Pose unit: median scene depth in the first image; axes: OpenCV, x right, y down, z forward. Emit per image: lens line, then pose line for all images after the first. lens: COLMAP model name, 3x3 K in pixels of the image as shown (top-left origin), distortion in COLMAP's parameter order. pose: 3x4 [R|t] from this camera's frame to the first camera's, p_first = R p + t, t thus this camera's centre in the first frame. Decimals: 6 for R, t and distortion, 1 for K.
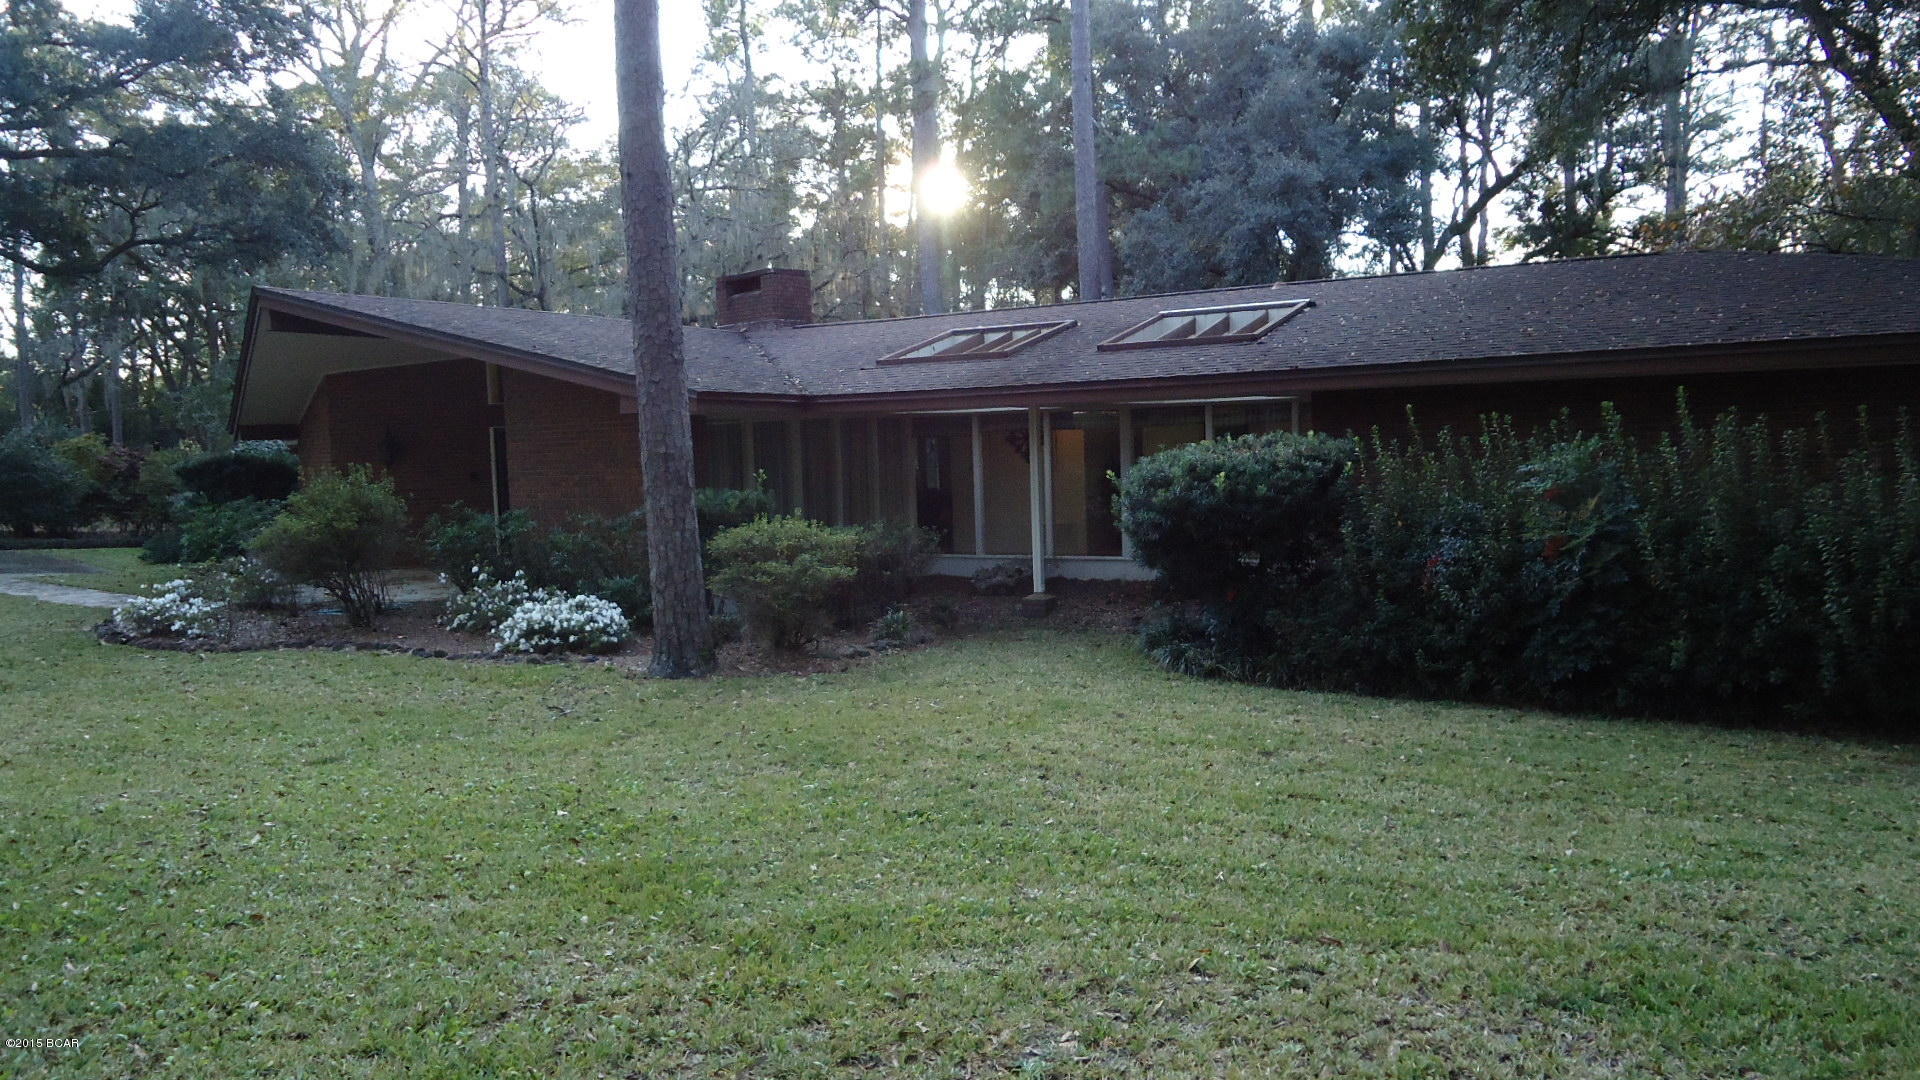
lens RADIAL K [[1376.9, 0, 960.0], [0, 1376.9, 540.0], [0, 0, 1]] dist [-0.008186, -0.000067]
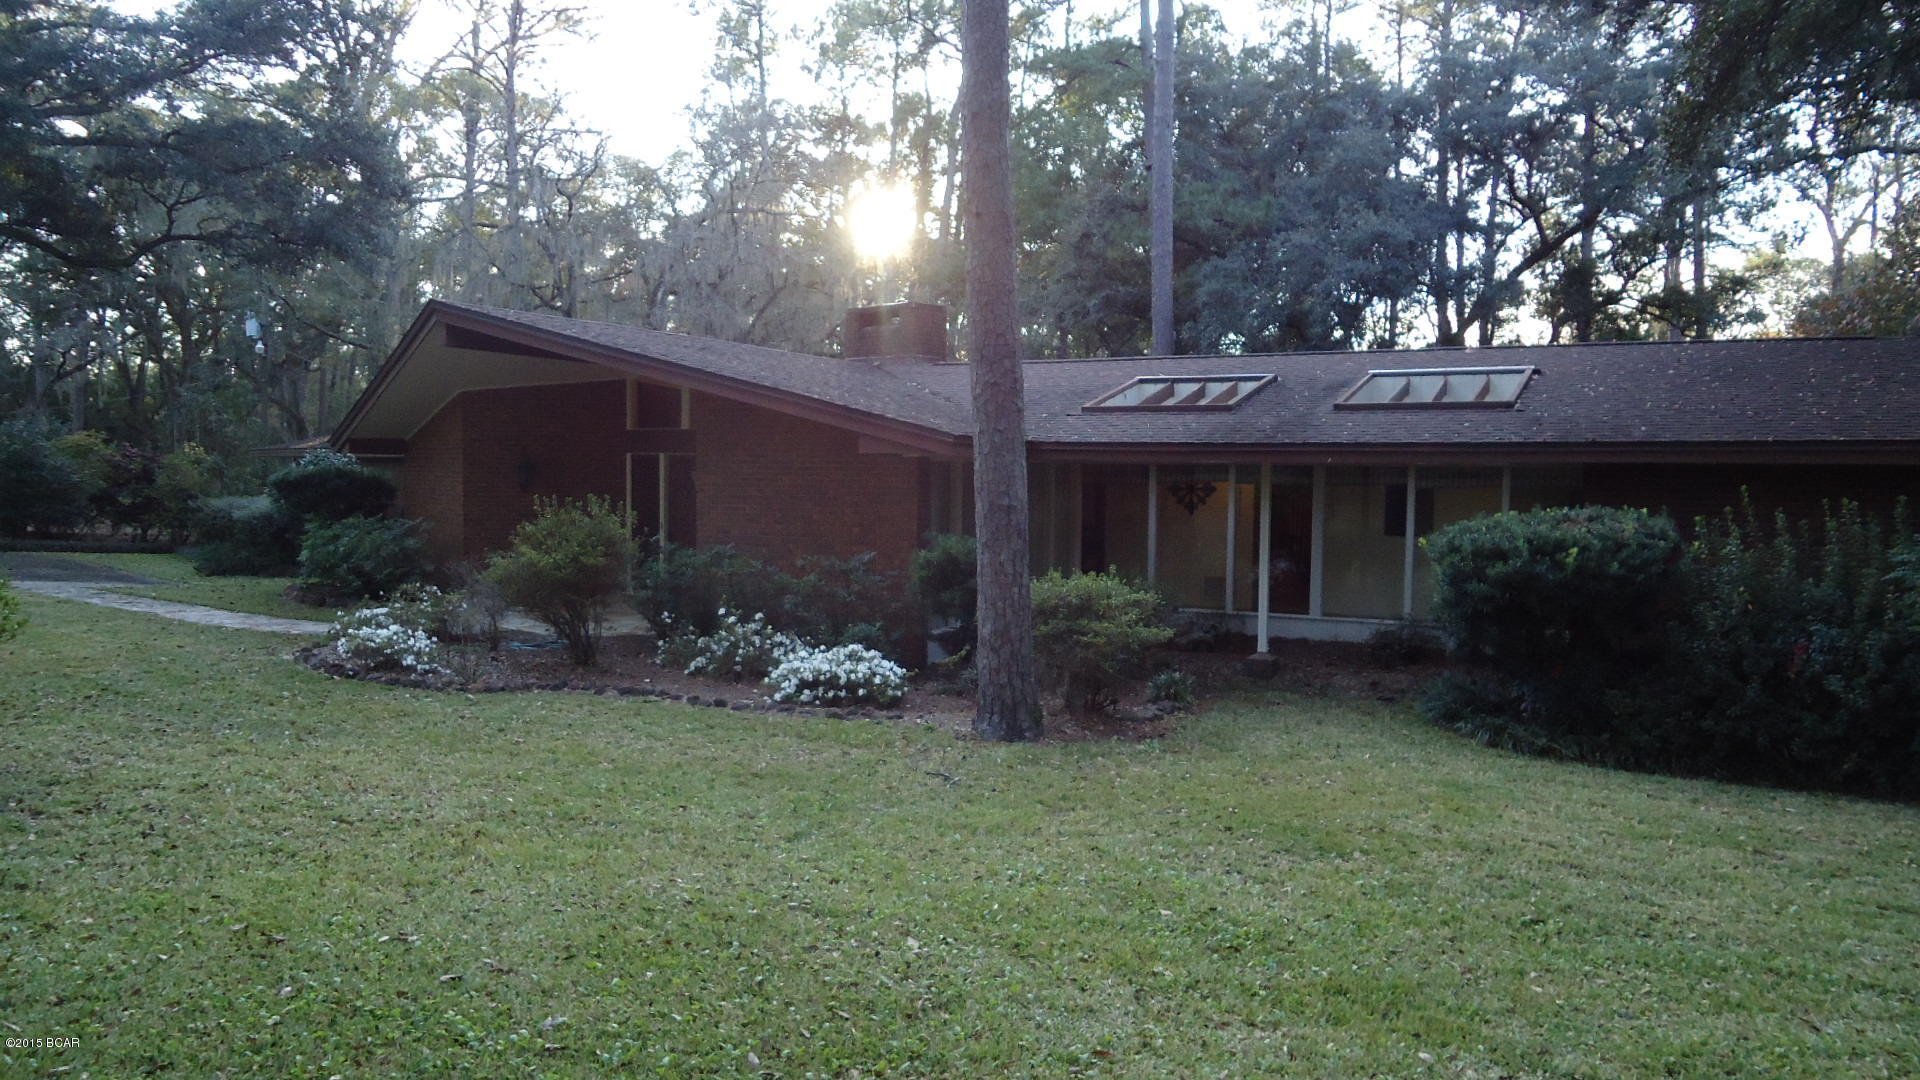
lens RADIAL K [[1376.9, 0, 960.0], [0, 1376.9, 540.0], [0, 0, 1]] dist [-0.008186, -0.000067]
pose [[0.997660, 0.039900, 0.055511, -0.232690], [-0.038715, 0.999002, -0.022261, -0.012641], [-0.056344, 0.020059, 0.998210, 0.035991]]
